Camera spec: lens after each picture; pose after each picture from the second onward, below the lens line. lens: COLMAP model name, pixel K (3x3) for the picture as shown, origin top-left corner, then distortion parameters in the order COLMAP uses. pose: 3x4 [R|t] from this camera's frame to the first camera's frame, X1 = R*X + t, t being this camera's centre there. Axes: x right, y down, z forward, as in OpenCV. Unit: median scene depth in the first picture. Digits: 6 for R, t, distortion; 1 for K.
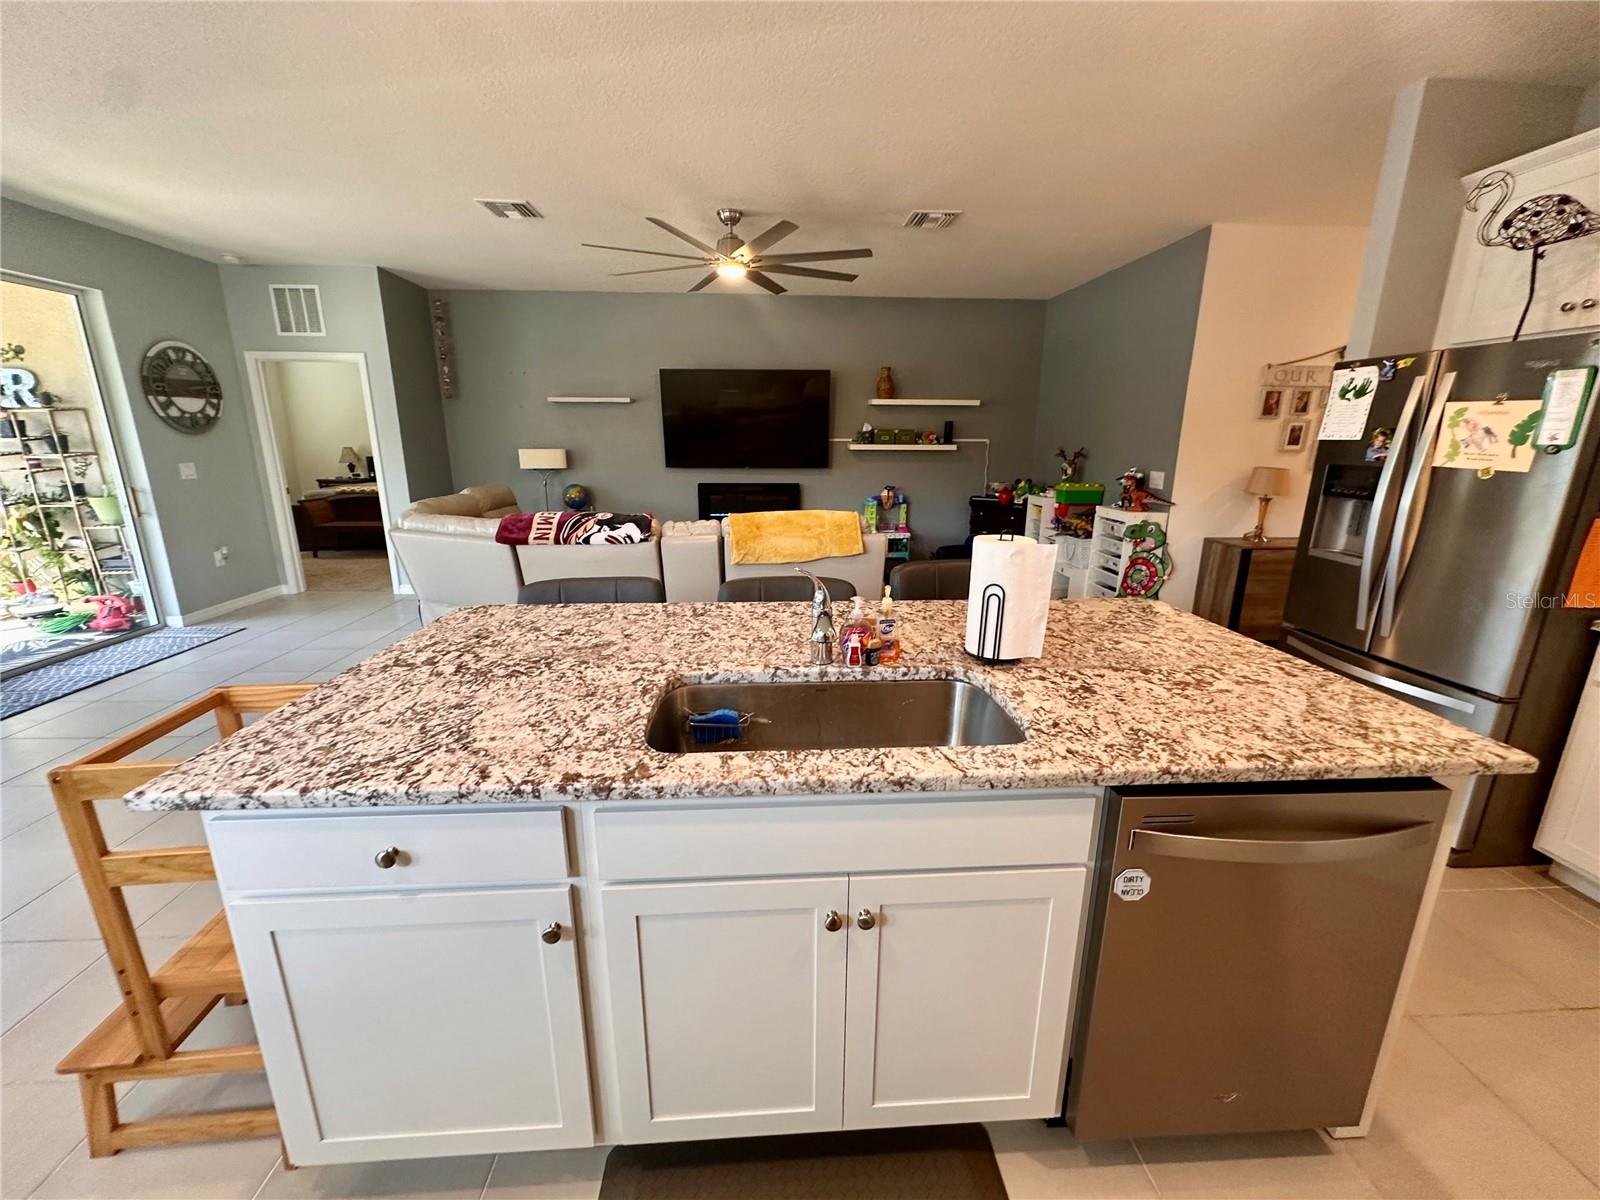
lens RADIAL K [[641.0, 0, 800.6], [0, 641.0, 598.8], [0, 0, 1]] dist [-0.004385, 0.000524]
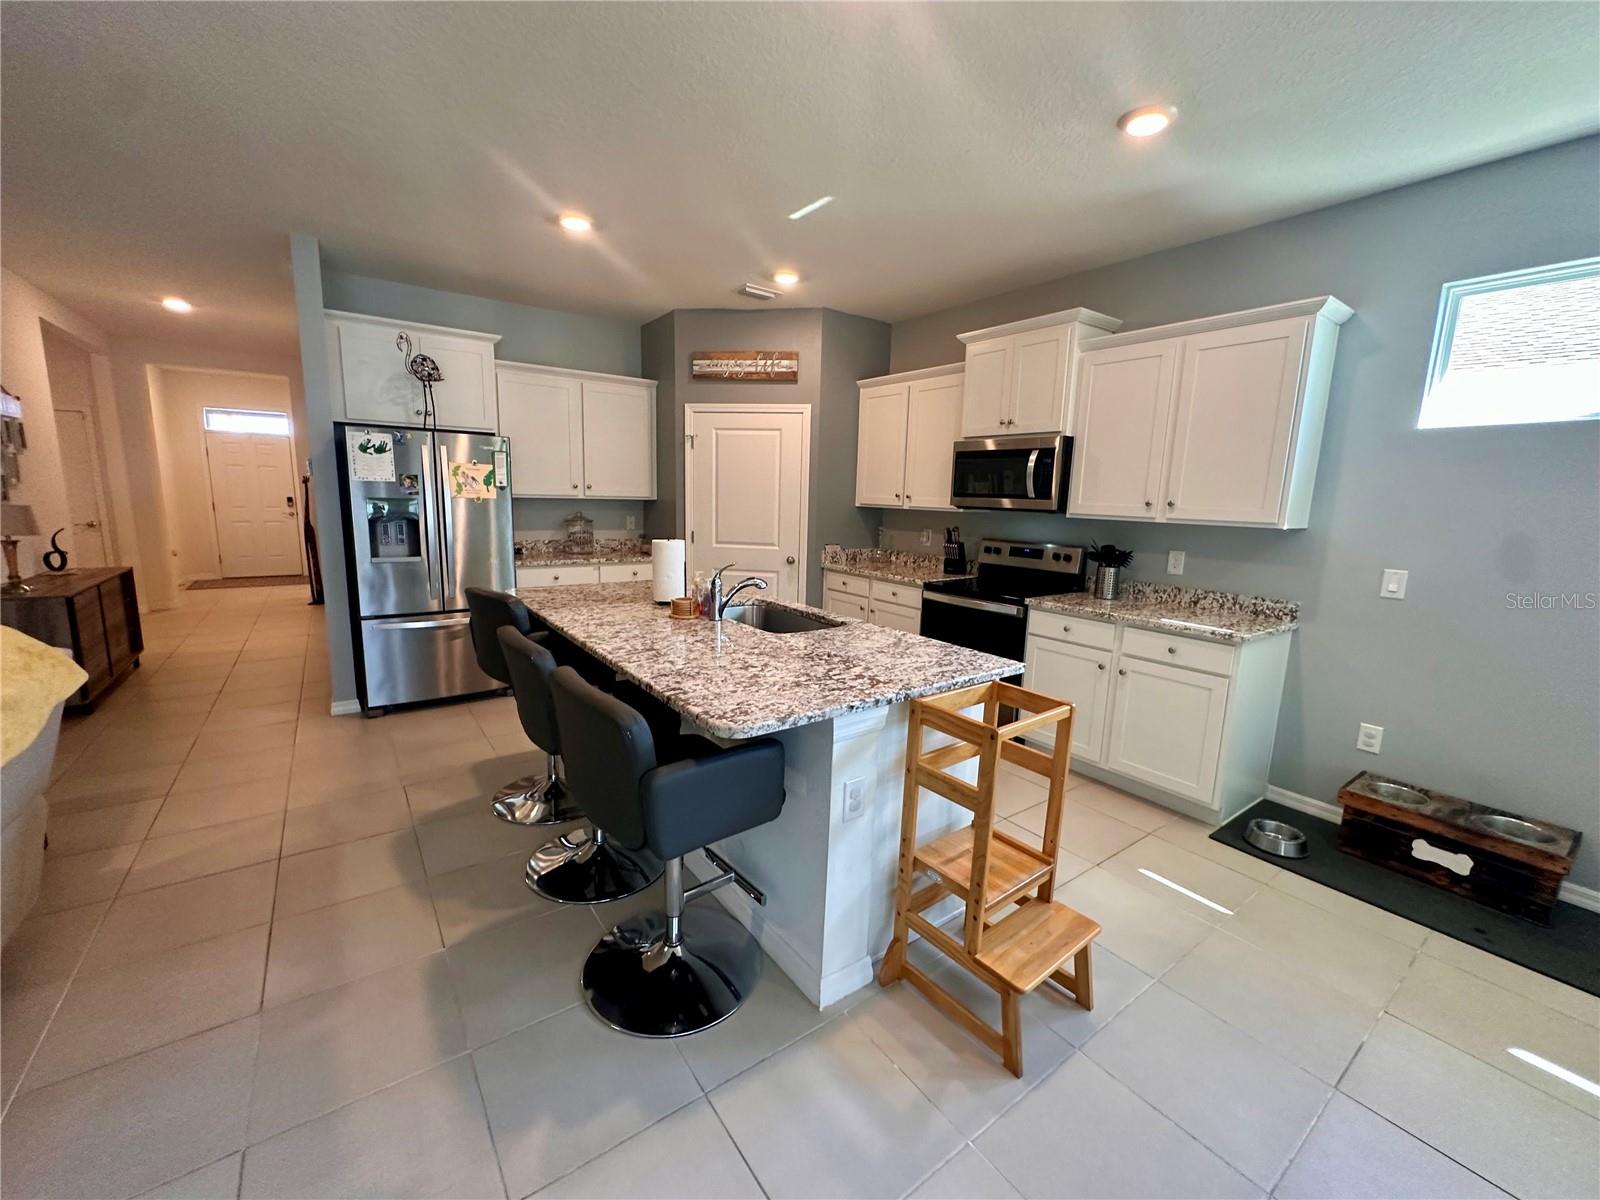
lens RADIAL K [[641.0, 0, 799.7], [0, 641.0, 597.9], [0, 0, 1]] dist [-0.004385, 0.000524]
pose [[-0.542481, -0.159091, 0.824867, -0.512439], [0.177600, 0.937991, 0.297710, -0.146775], [-0.821080, 0.307998, -0.480587, 0.554930]]
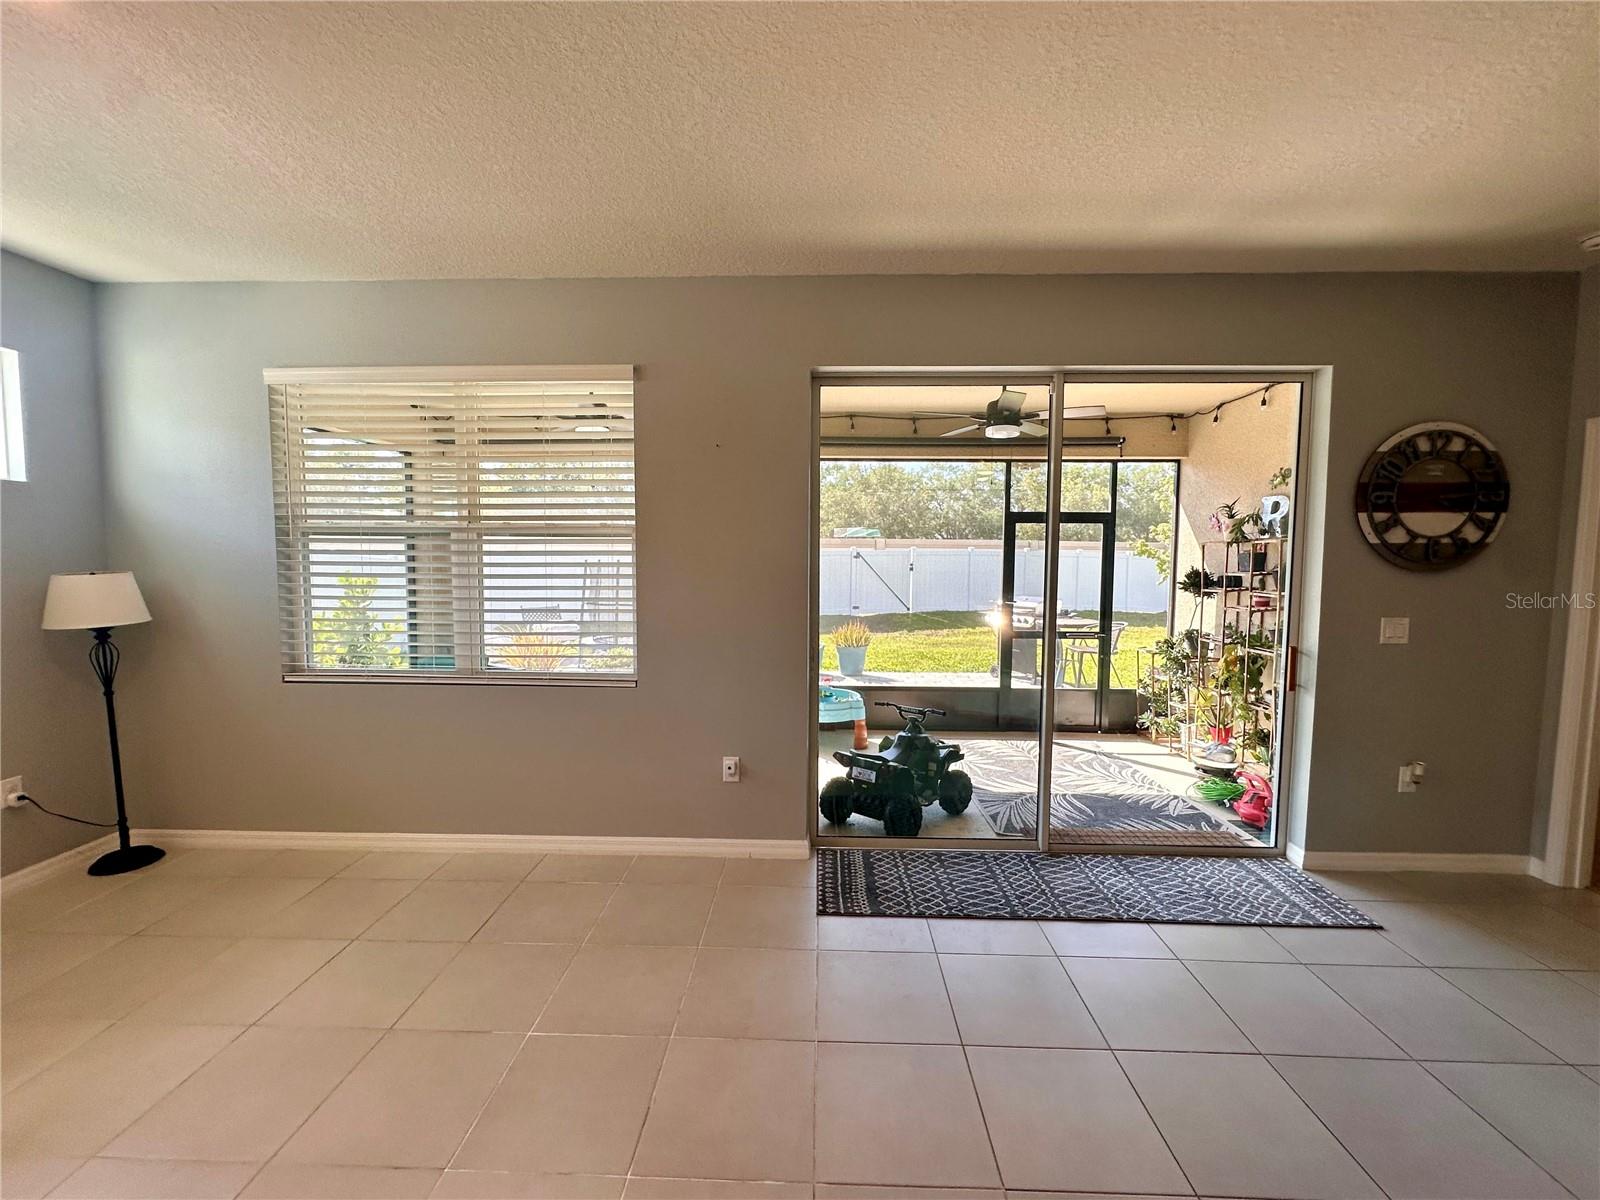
lens RADIAL K [[641.0, 0, 799.3], [0, 641.0, 599.5], [0, 0, 1]] dist [-0.004385, 0.000524]
pose [[-0.090470, 0.059306, -0.994132, -0.328286], [-0.253598, 0.963947, 0.080583, -0.143012], [0.963070, 0.259400, -0.072168, 0.524662]]
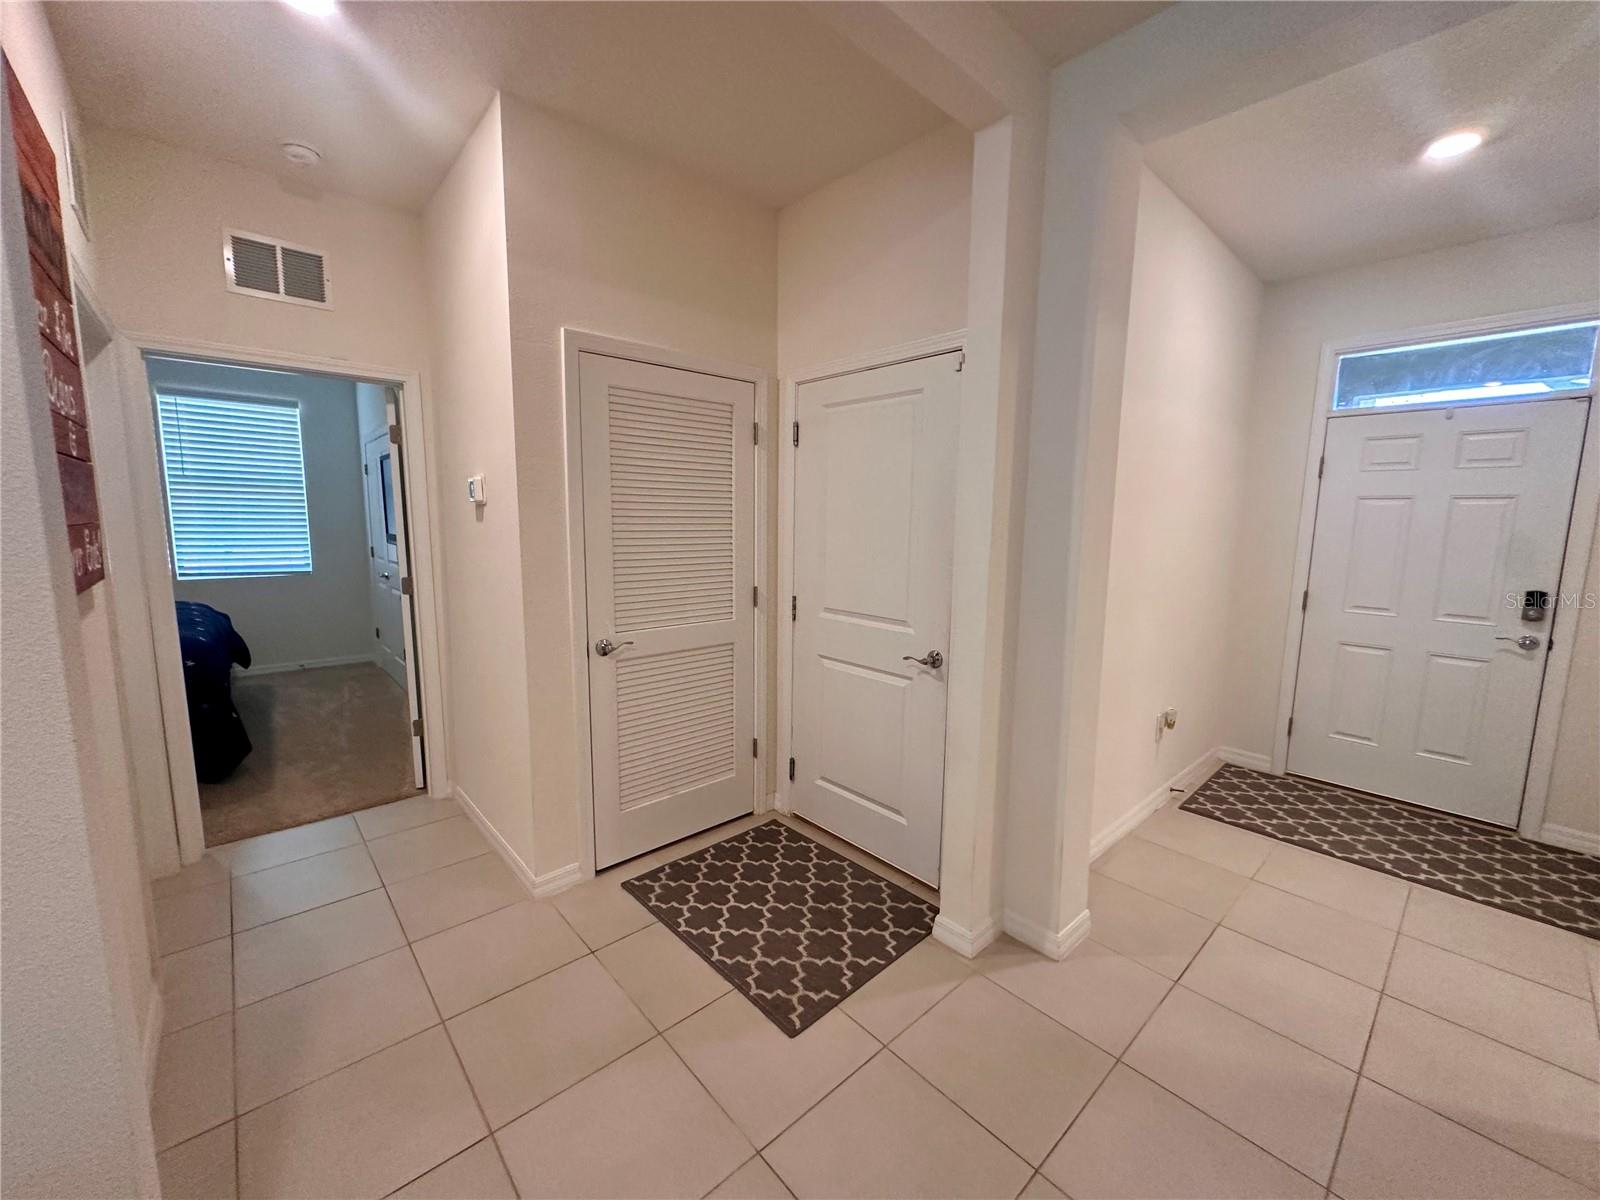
lens RADIAL K [[641.0, 0, 797.9], [0, 641.0, 594.9], [0, 0, 1]] dist [-0.004385, 0.000524]
pose [[0.779379, -0.071450, 0.622465, 1.095899], [0.143859, 0.987342, -0.066791, -0.190978], [-0.609813, 0.141603, 0.779793, 0.762219]]
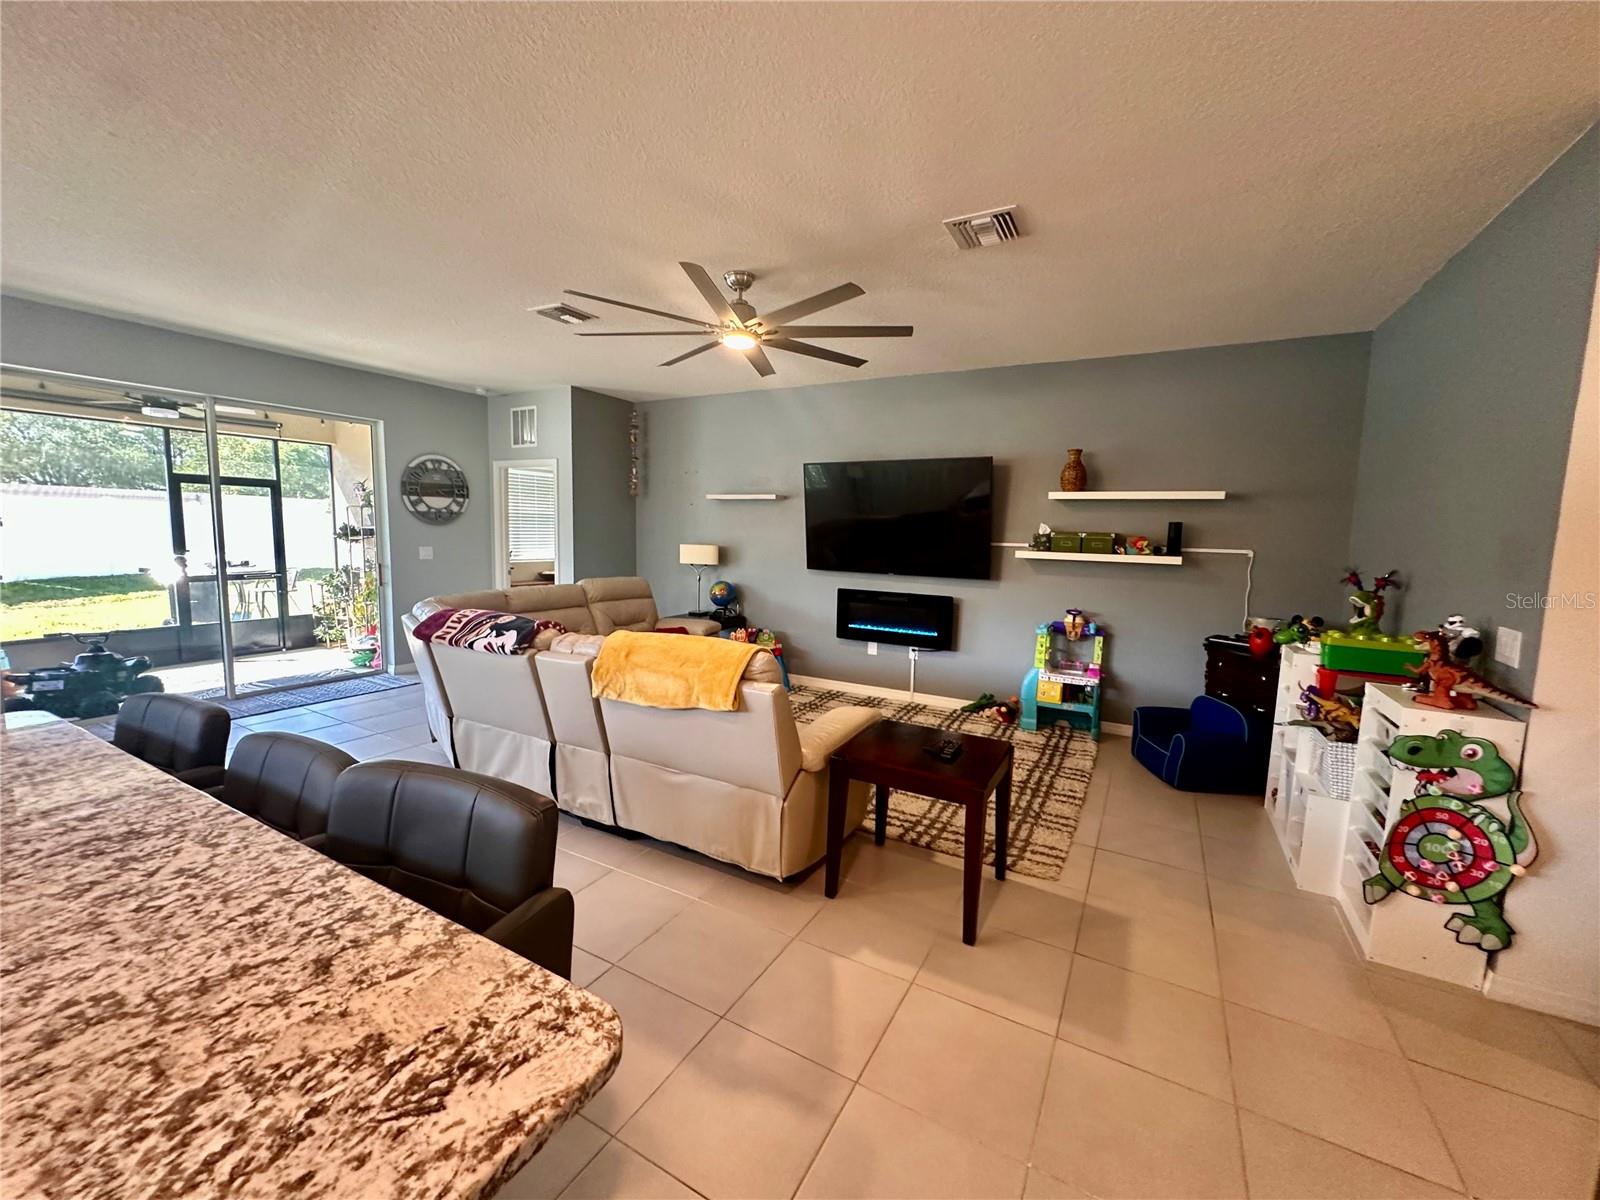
lens RADIAL K [[641.0, 0, 799.8], [0, 641.0, 598.9], [0, 0, 1]] dist [-0.004385, 0.000524]
pose [[0.843717, 0.073869, -0.531681, 0.374499], [-0.153013, 0.982489, -0.106312, -0.094052], [0.514518, 0.171051, 0.840246, 0.348174]]
